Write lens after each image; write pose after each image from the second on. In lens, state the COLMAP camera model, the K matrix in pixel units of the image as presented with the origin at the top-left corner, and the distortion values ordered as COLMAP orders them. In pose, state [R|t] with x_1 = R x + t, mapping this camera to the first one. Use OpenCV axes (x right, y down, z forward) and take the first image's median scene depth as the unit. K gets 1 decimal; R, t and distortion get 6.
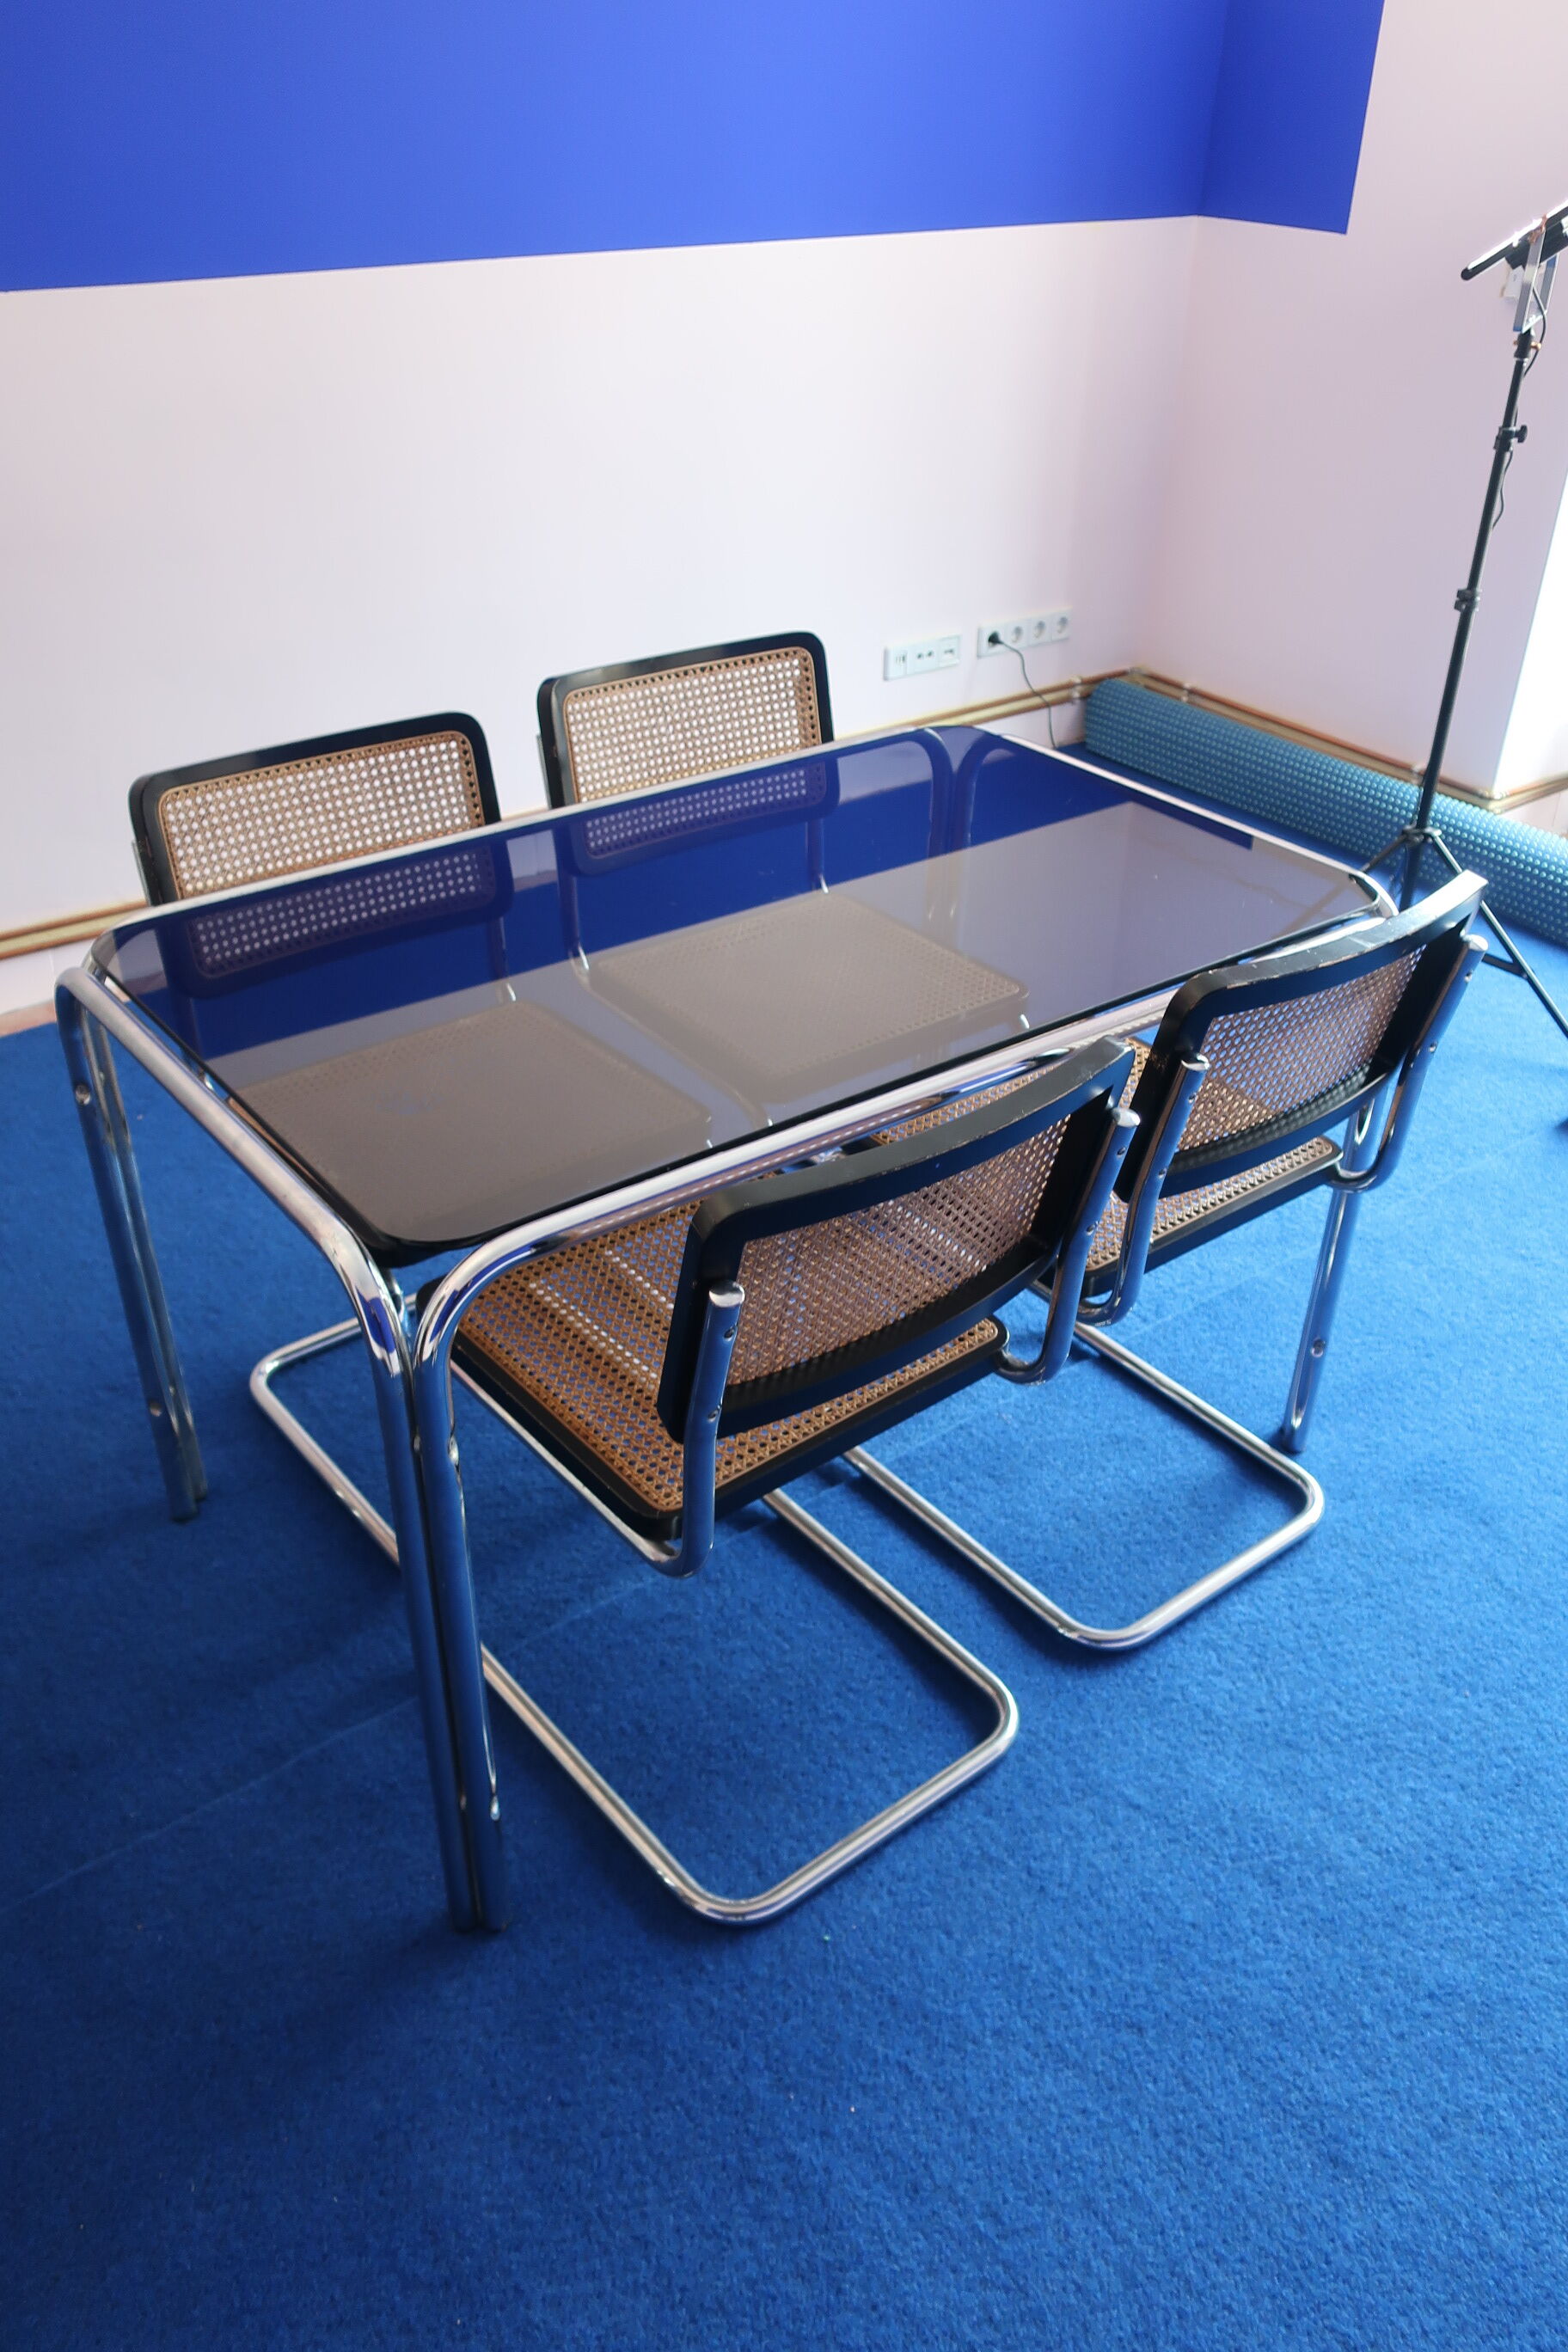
lens RADIAL K [[1861.8, 0, 763.0], [0, 1861.8, 1177.5], [0, 0, 1]] dist [0.004350, 0.002813]
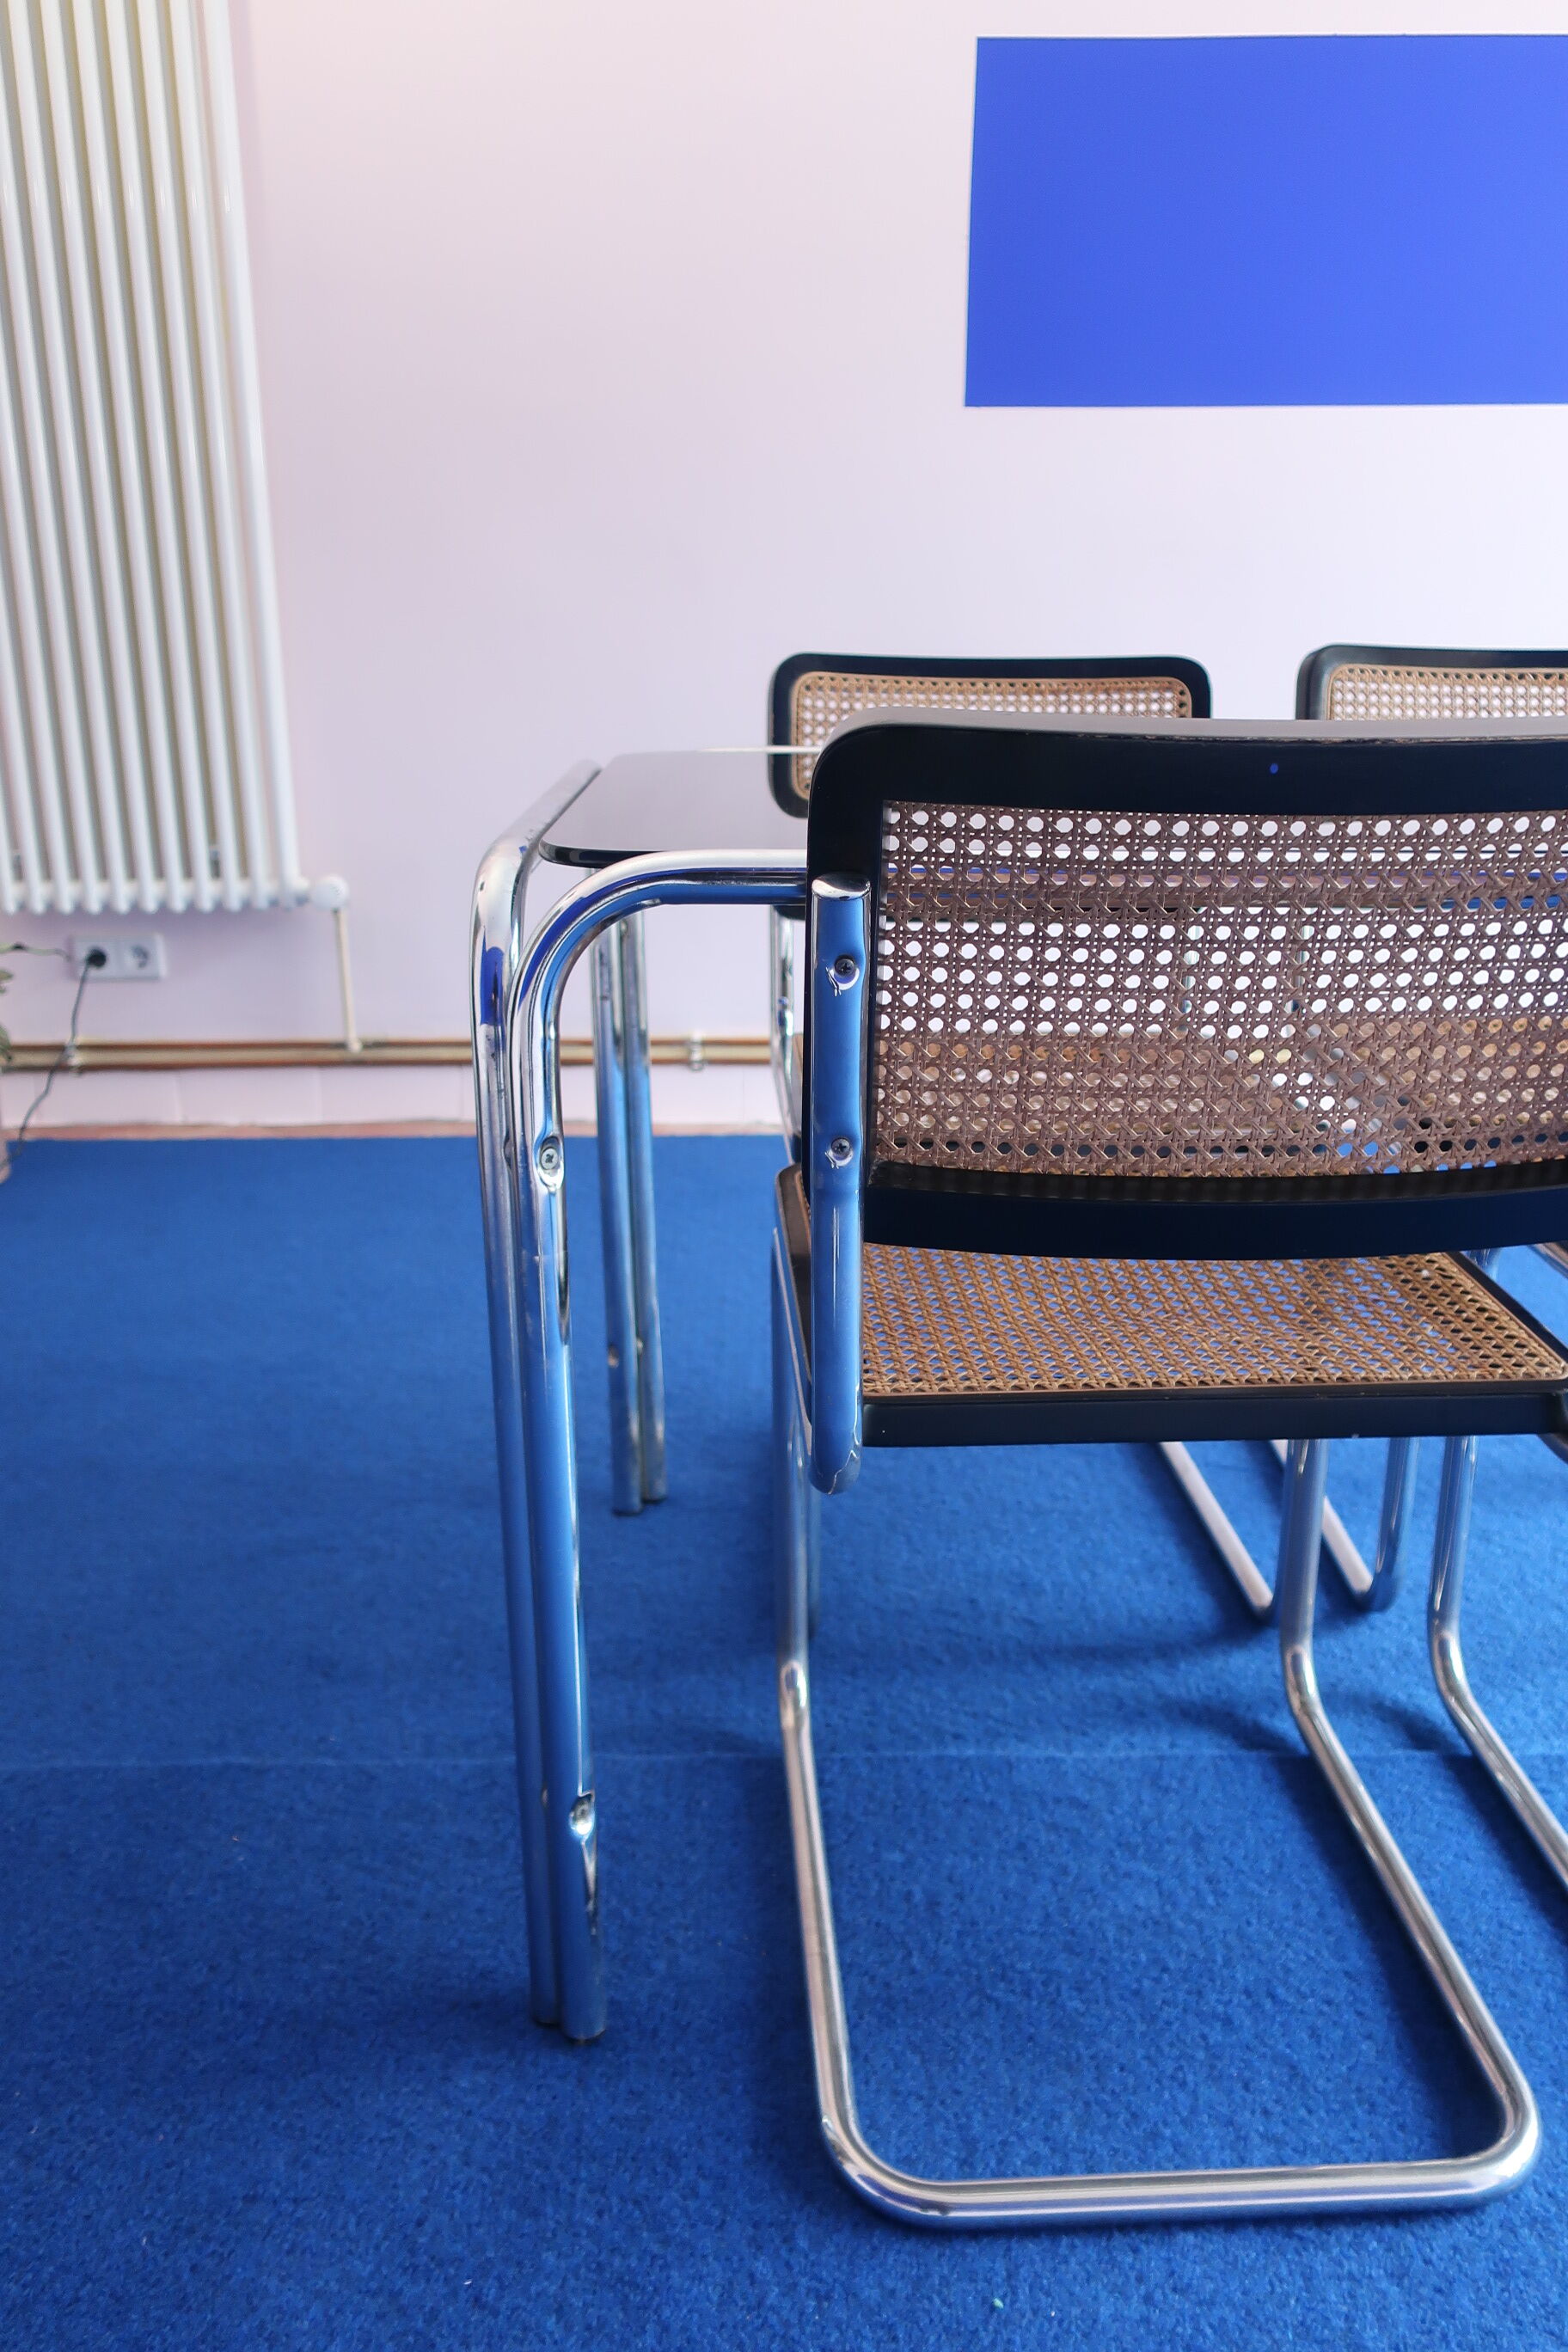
lens RADIAL K [[1846.0, 0, 811.8], [0, 1846.0, 1179.4], [0, 0, 1]] dist [0.015363, 0.006700]
pose [[0.816760, 0.162173, -0.553717, 0.205927], [-0.298172, 0.940241, -0.164441, 0.161508], [0.493960, 0.299412, 0.816307, 0.337459]]
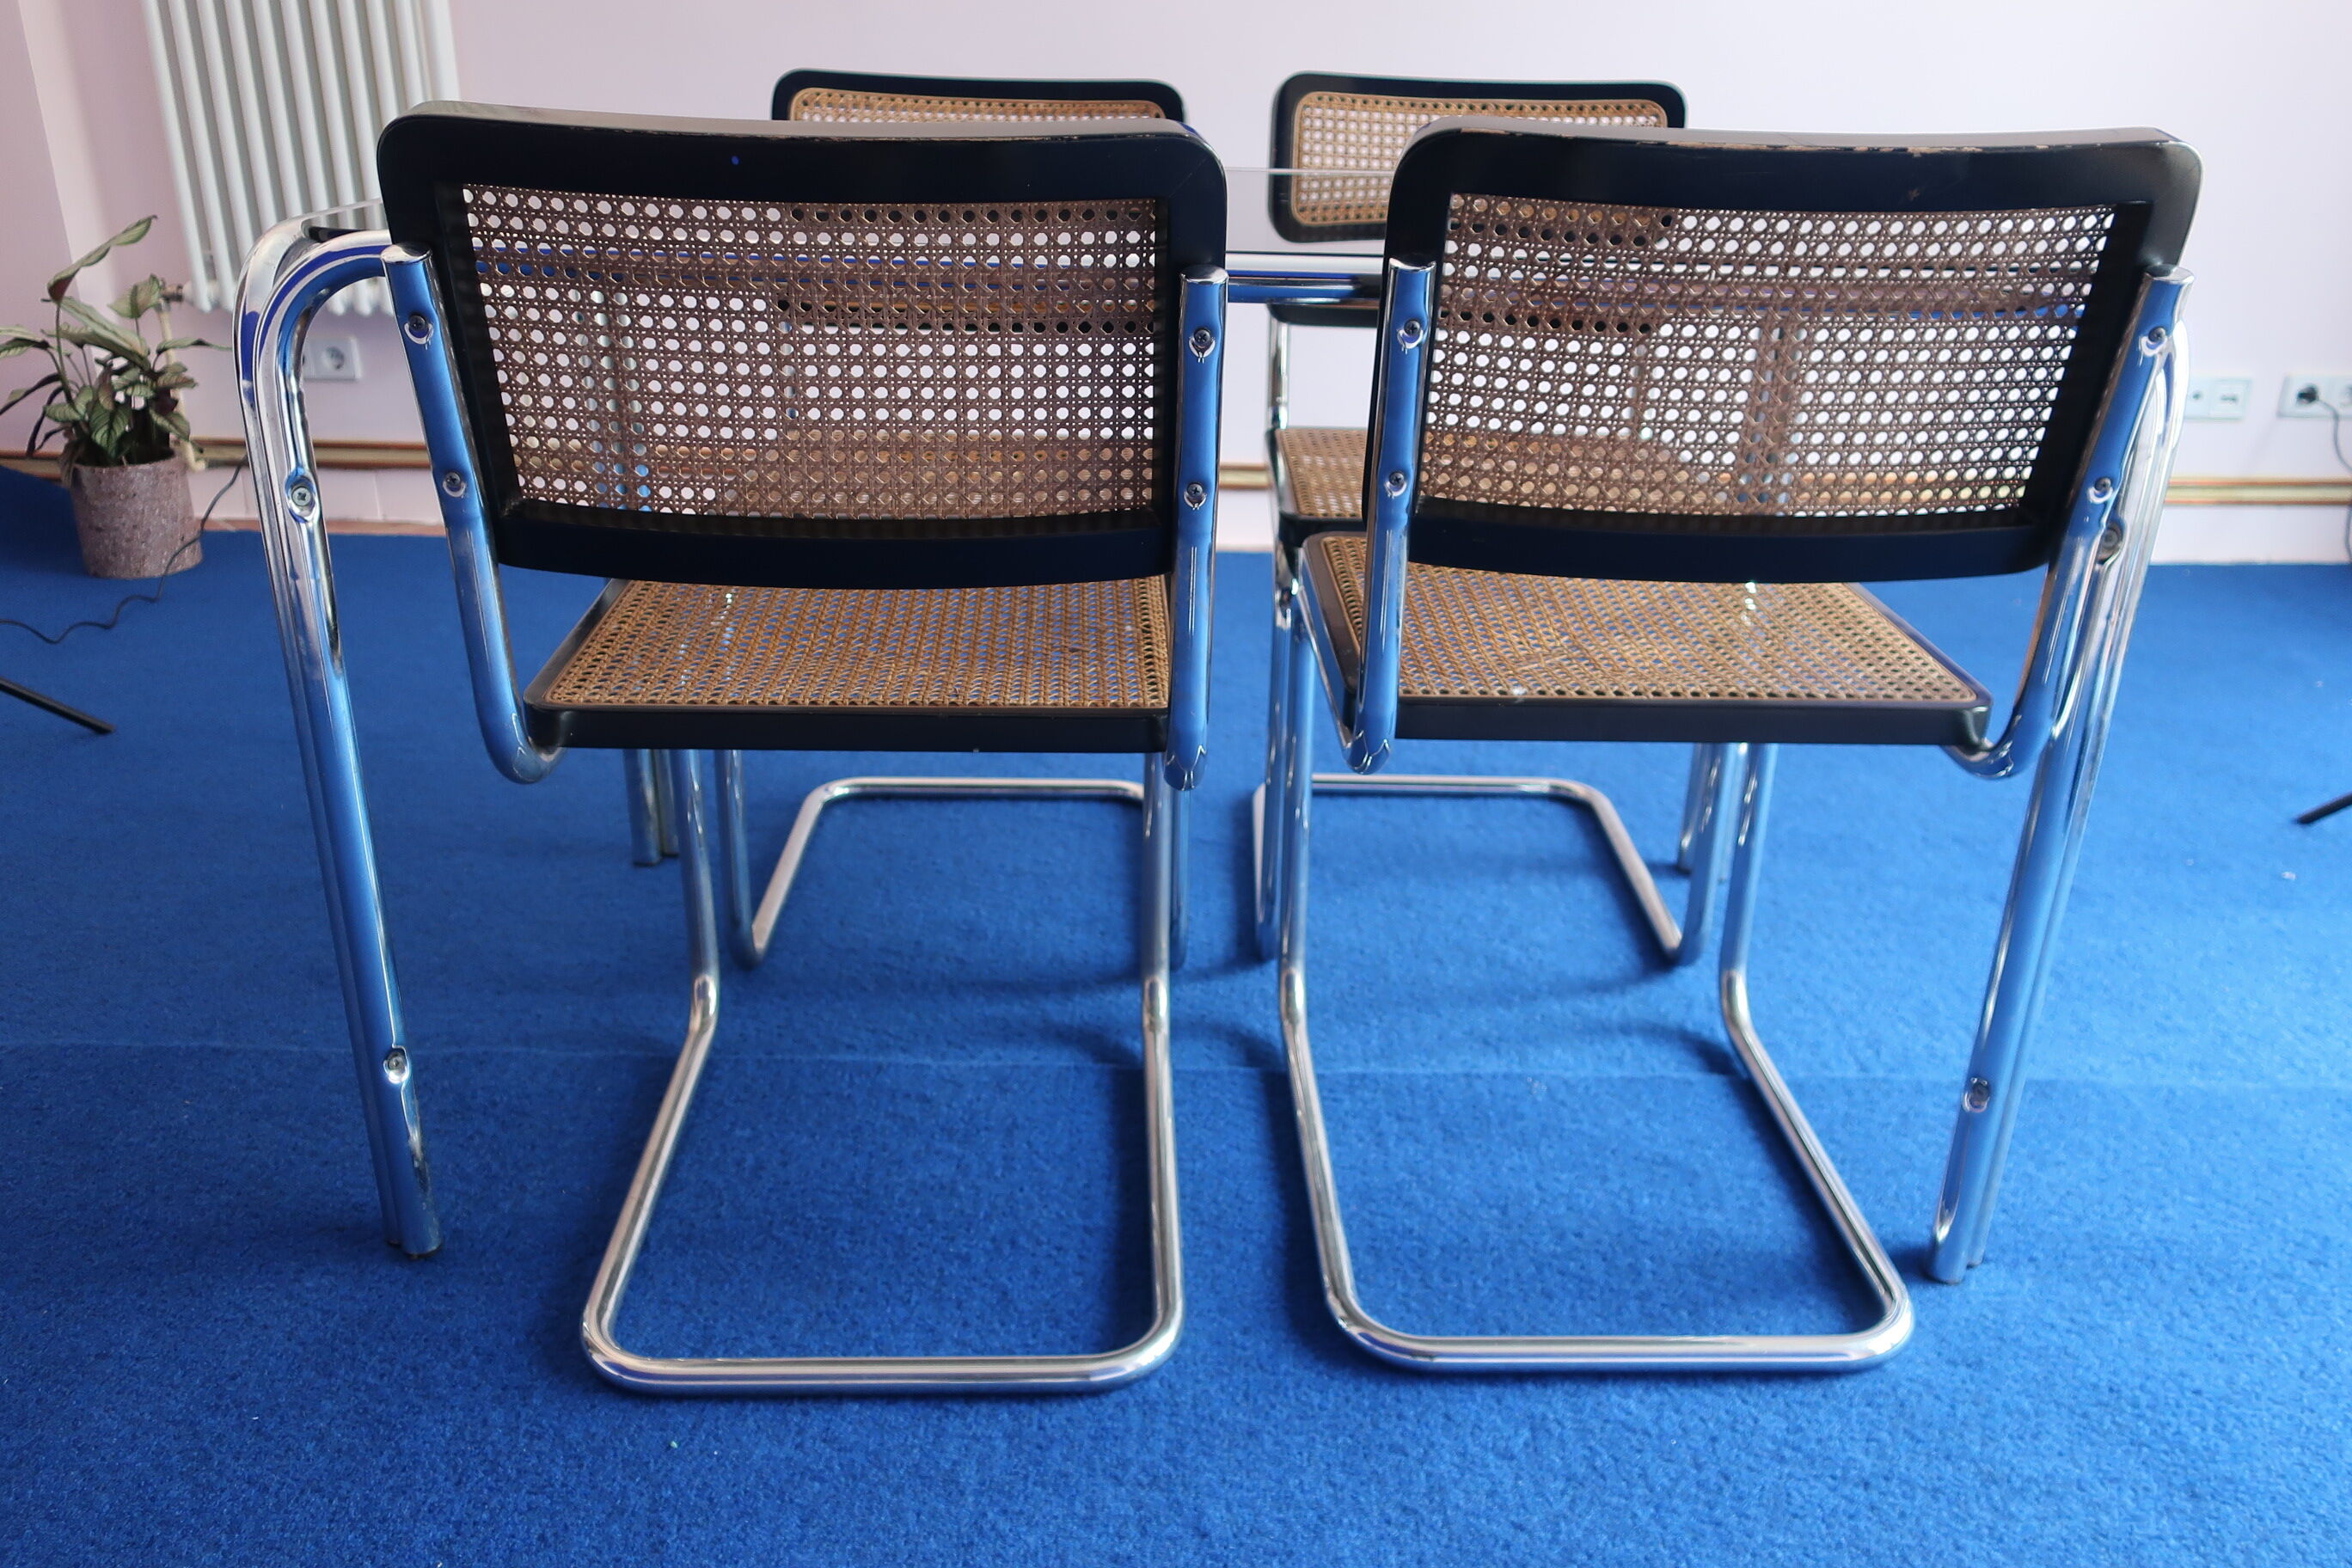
lens RADIAL K [[1861.8, 0, 1175.1], [0, 1861.8, 765.0], [0, 0, 1]] dist [0.004350, 0.002813]
pose [[0.800223, 0.224047, -0.556278, 0.432208], [-0.325457, 0.941355, -0.089040, 0.139583], [0.503706, 0.252297, 0.826212, 0.377319]]
